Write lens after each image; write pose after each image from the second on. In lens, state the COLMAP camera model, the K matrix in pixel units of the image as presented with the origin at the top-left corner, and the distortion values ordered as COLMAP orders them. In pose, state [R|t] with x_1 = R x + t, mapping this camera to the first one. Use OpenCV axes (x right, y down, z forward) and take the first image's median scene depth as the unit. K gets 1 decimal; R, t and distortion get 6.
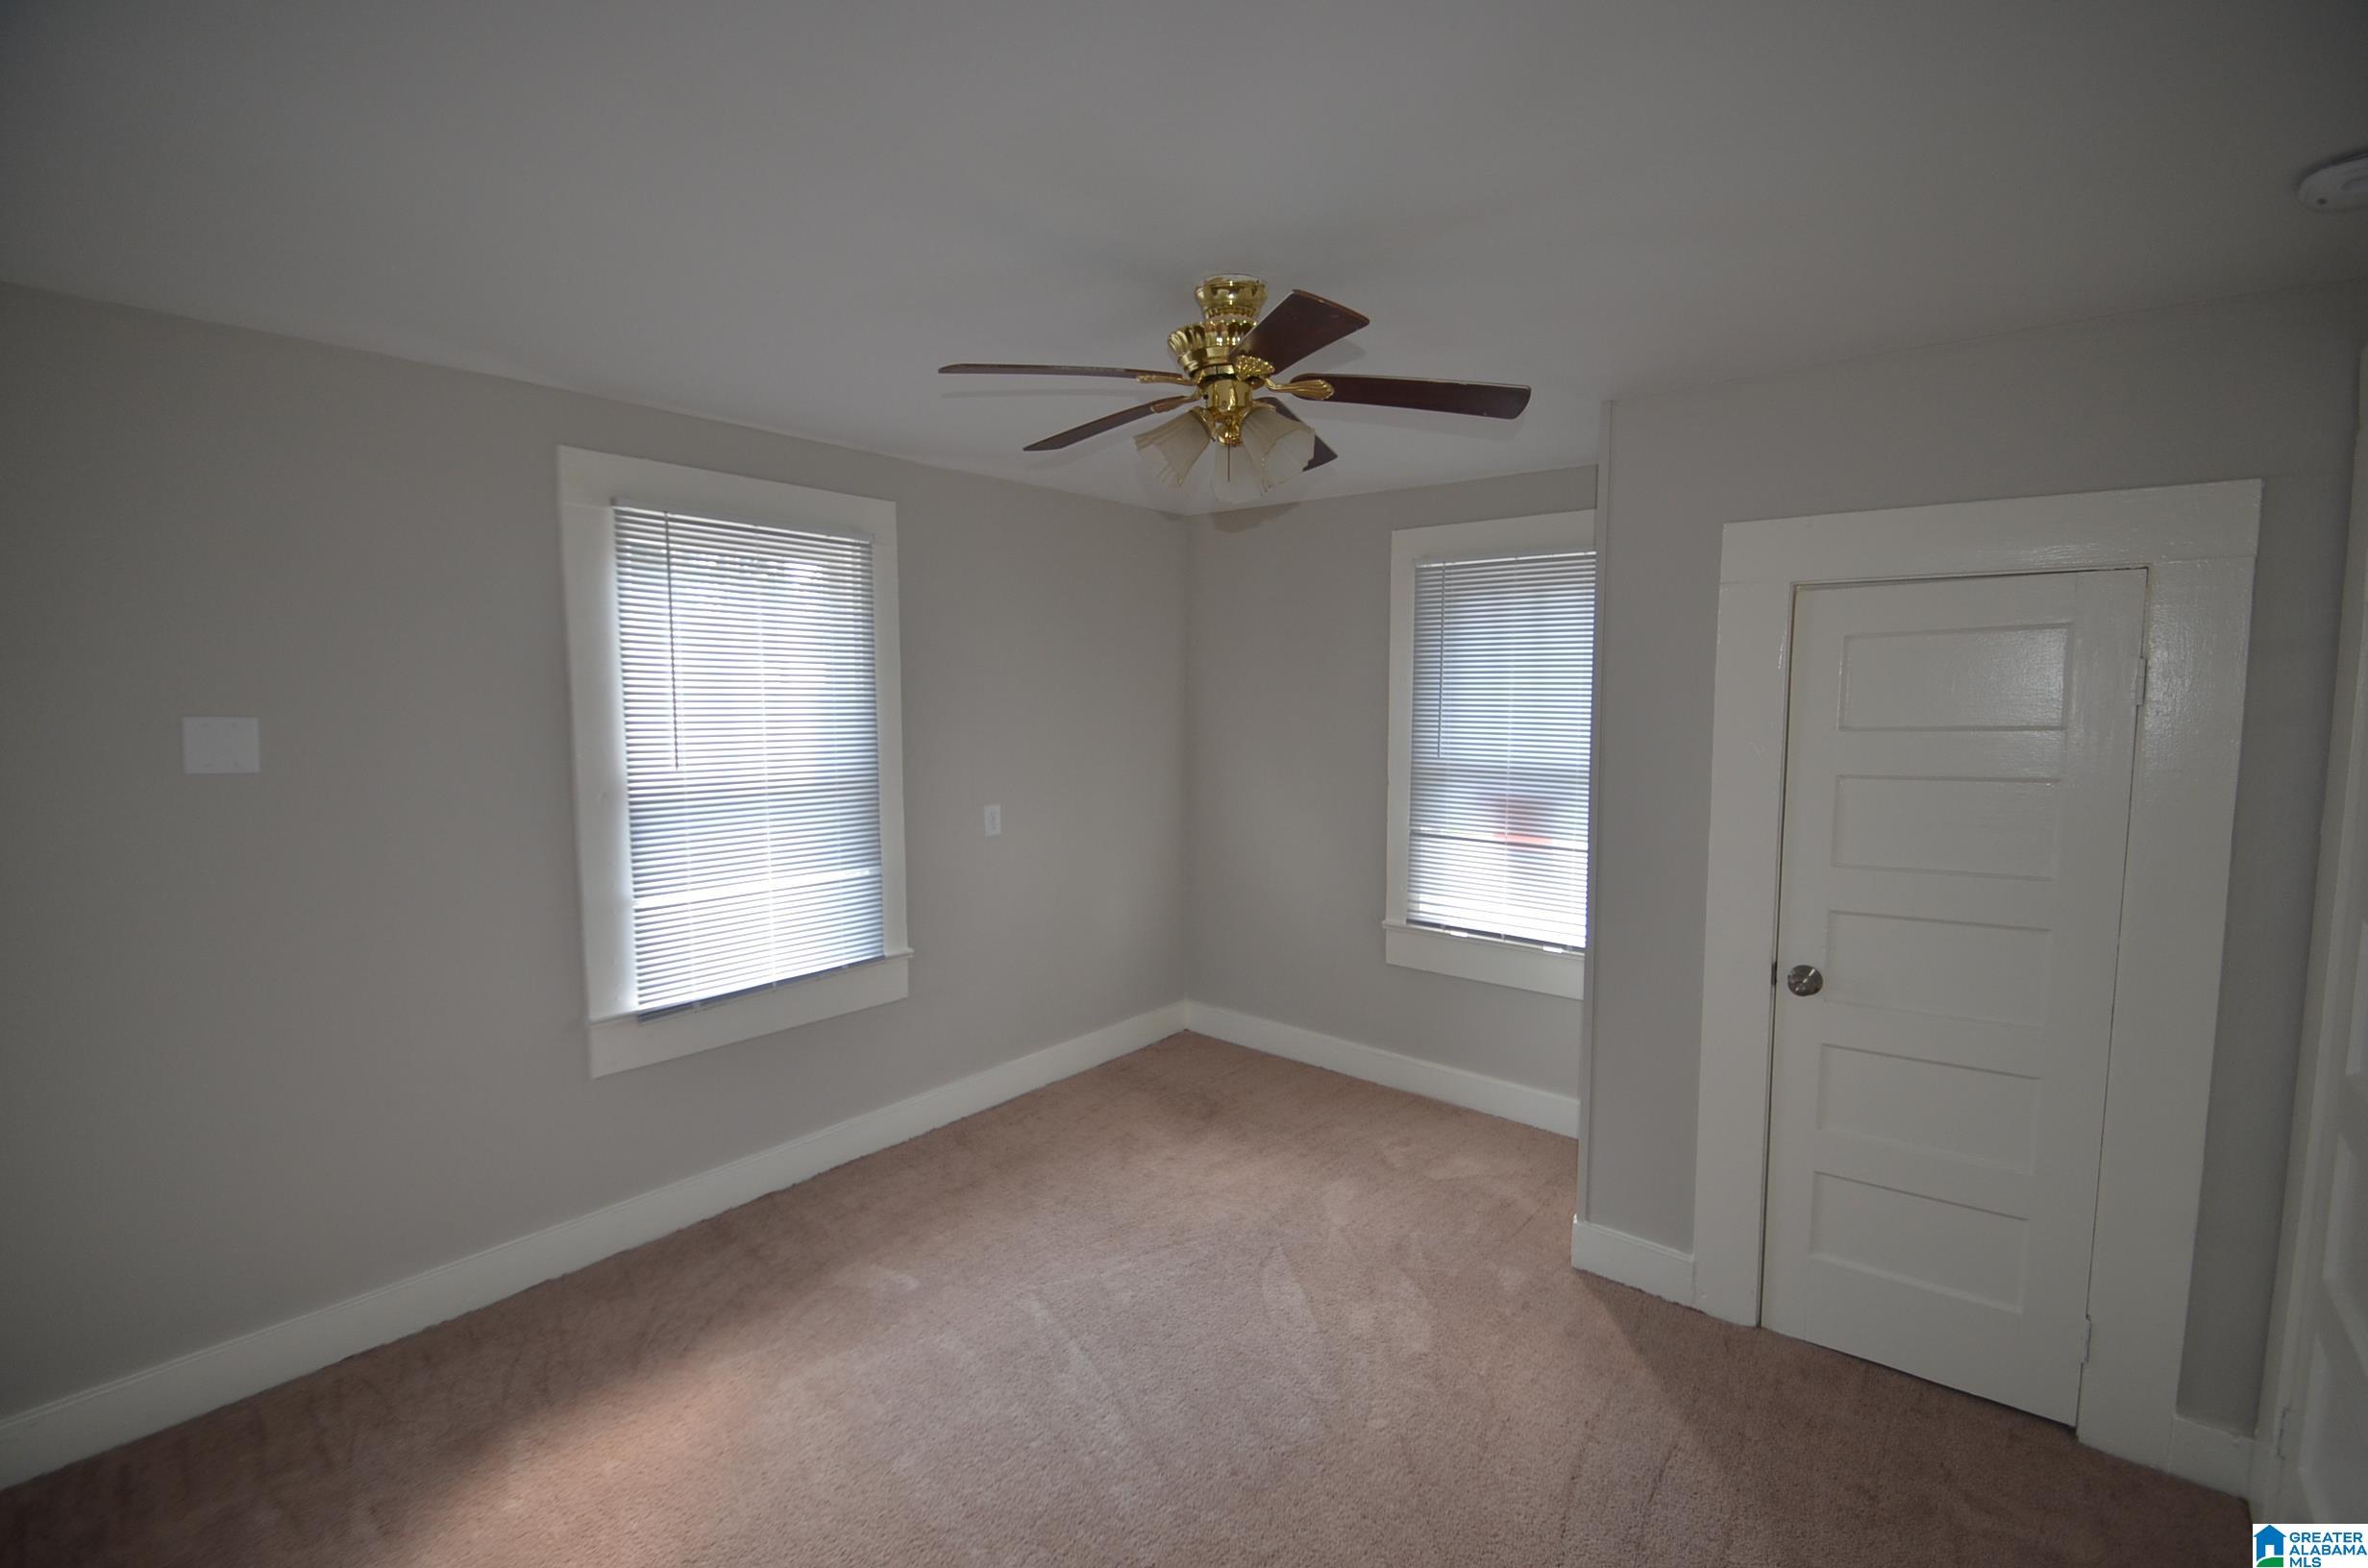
lens RADIAL K [[1035.1, 0, 1183.7], [0, 1035.1, 791.3], [0, 0, 1]] dist [0.000531, -0.012383]
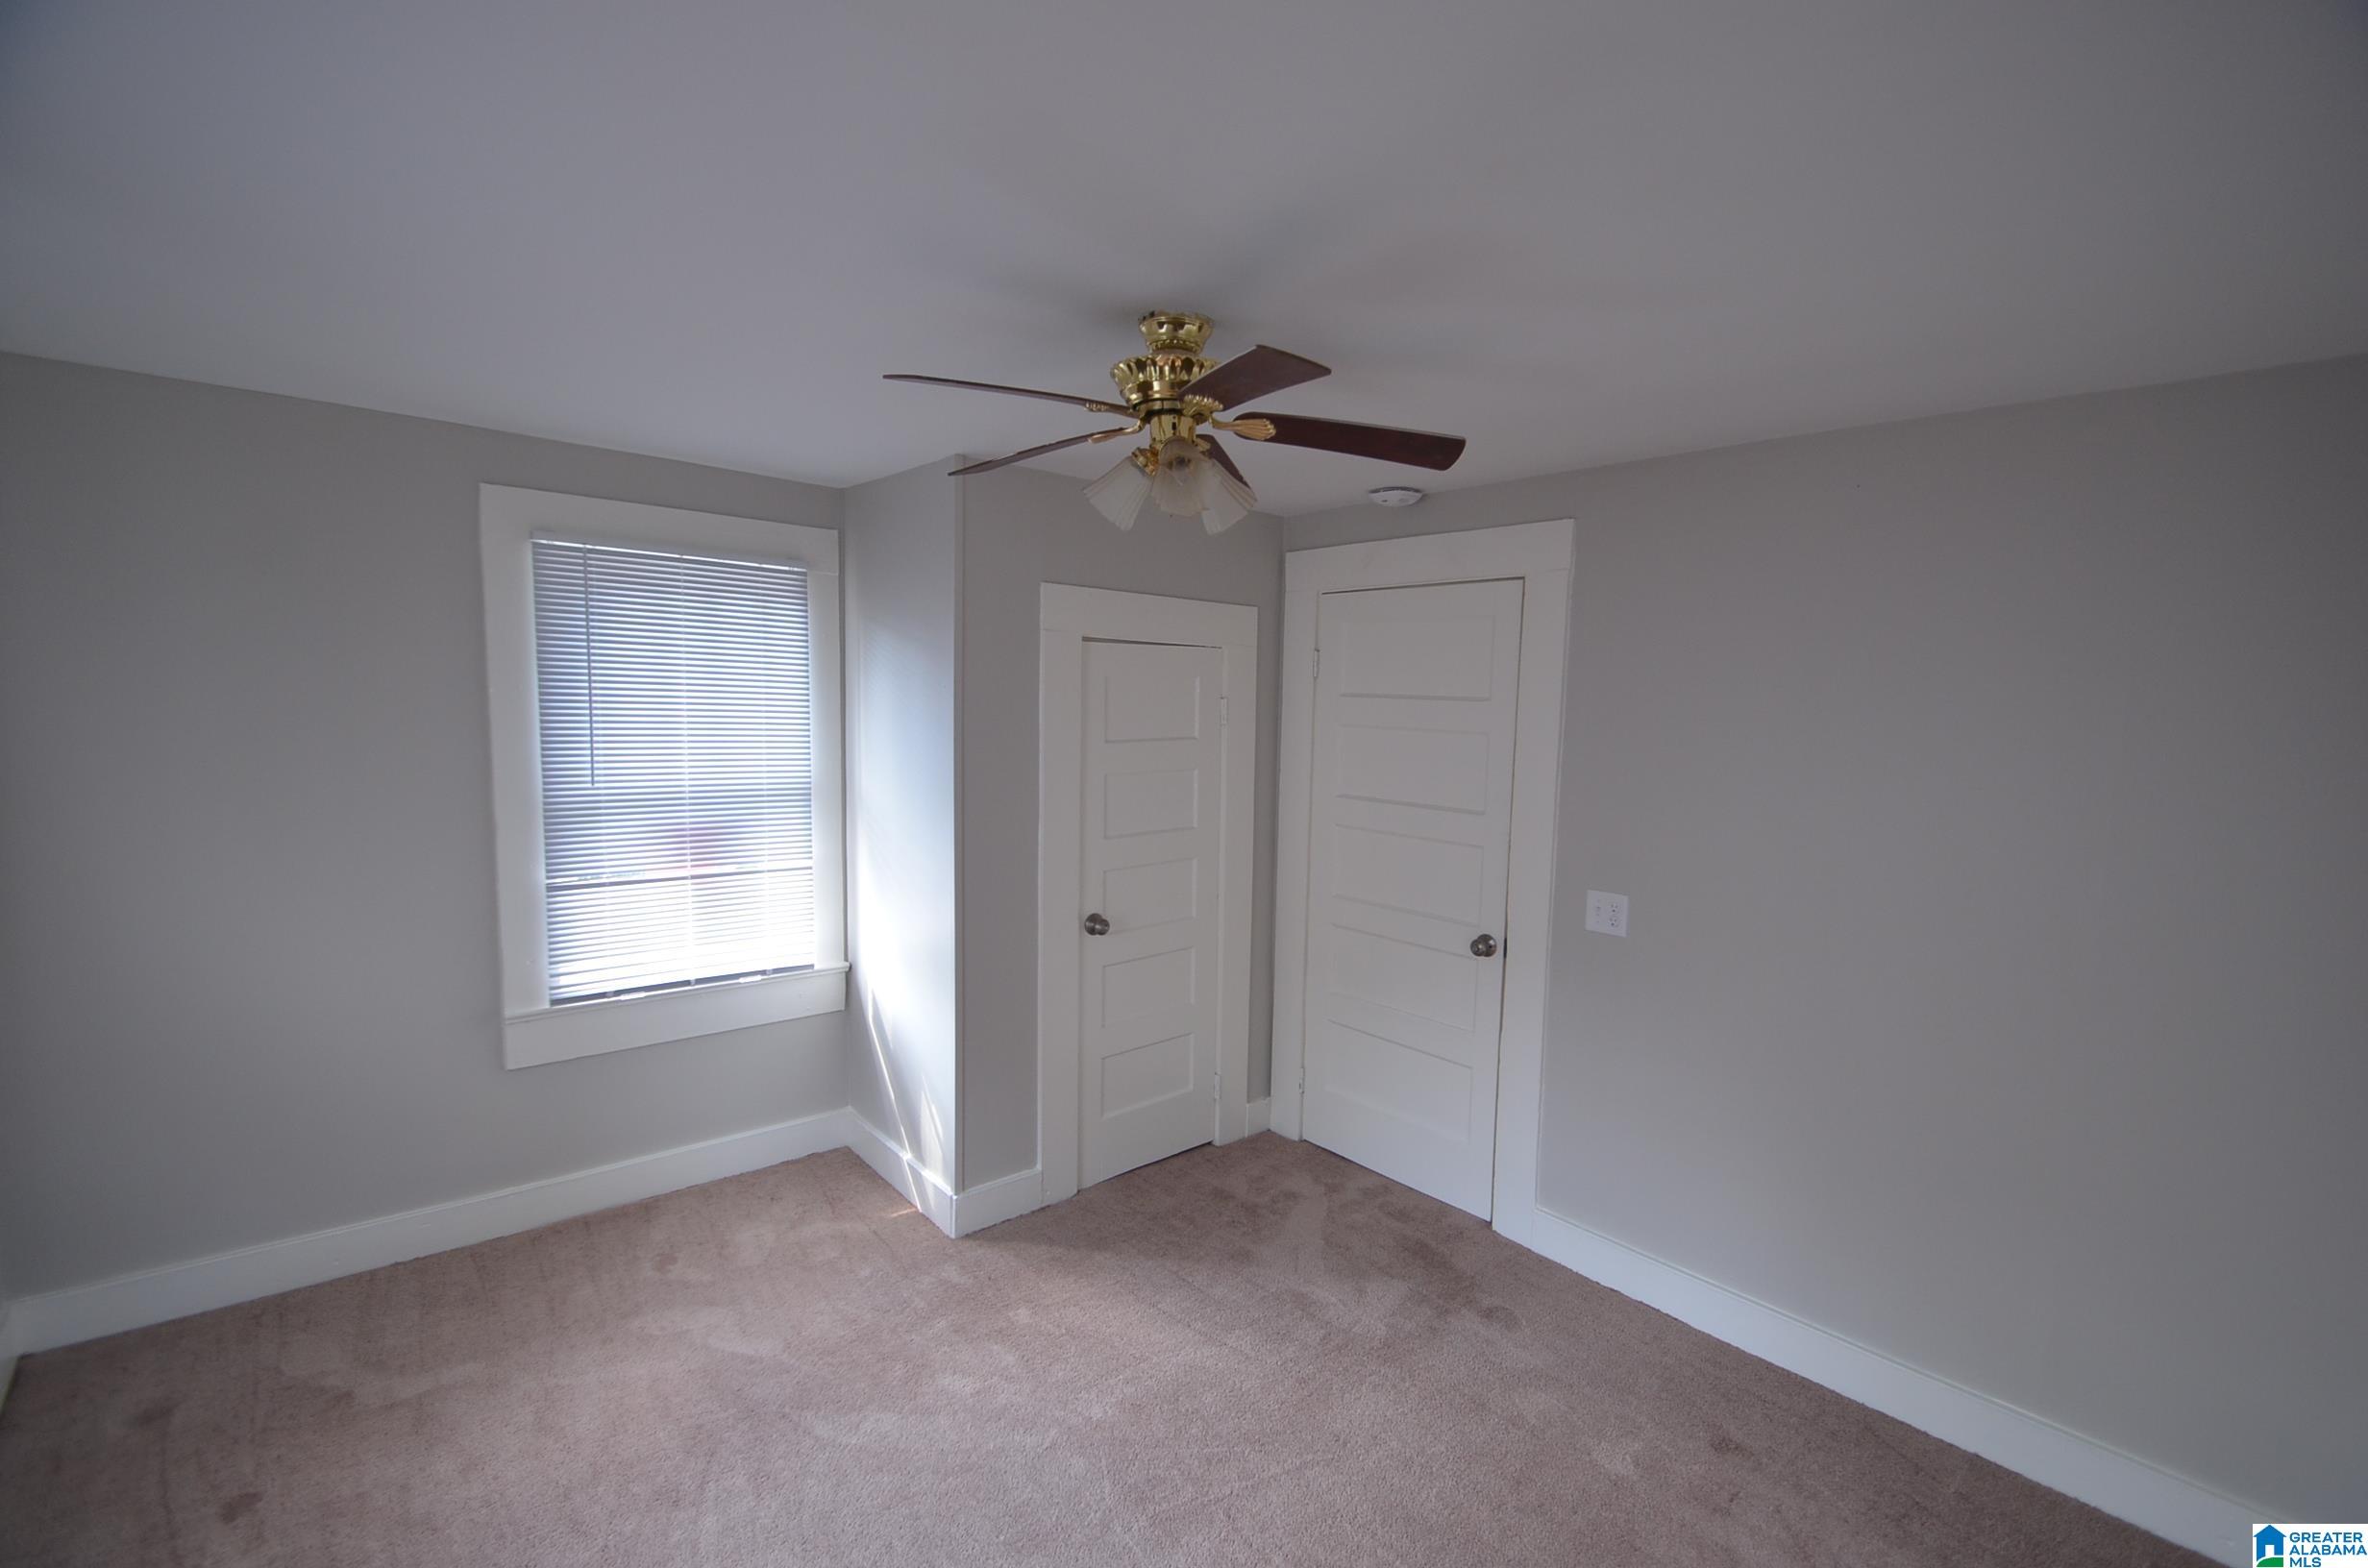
lens RADIAL K [[1035.1, 0, 1183.7], [0, 1035.1, 791.3], [0, 0, 1]] dist [0.000531, -0.012383]
pose [[0.159626, -0.084449, 0.983559, -0.488197], [0.070805, 0.994748, 0.073918, -0.058871], [-0.984635, 0.057842, 0.164767, 0.435826]]
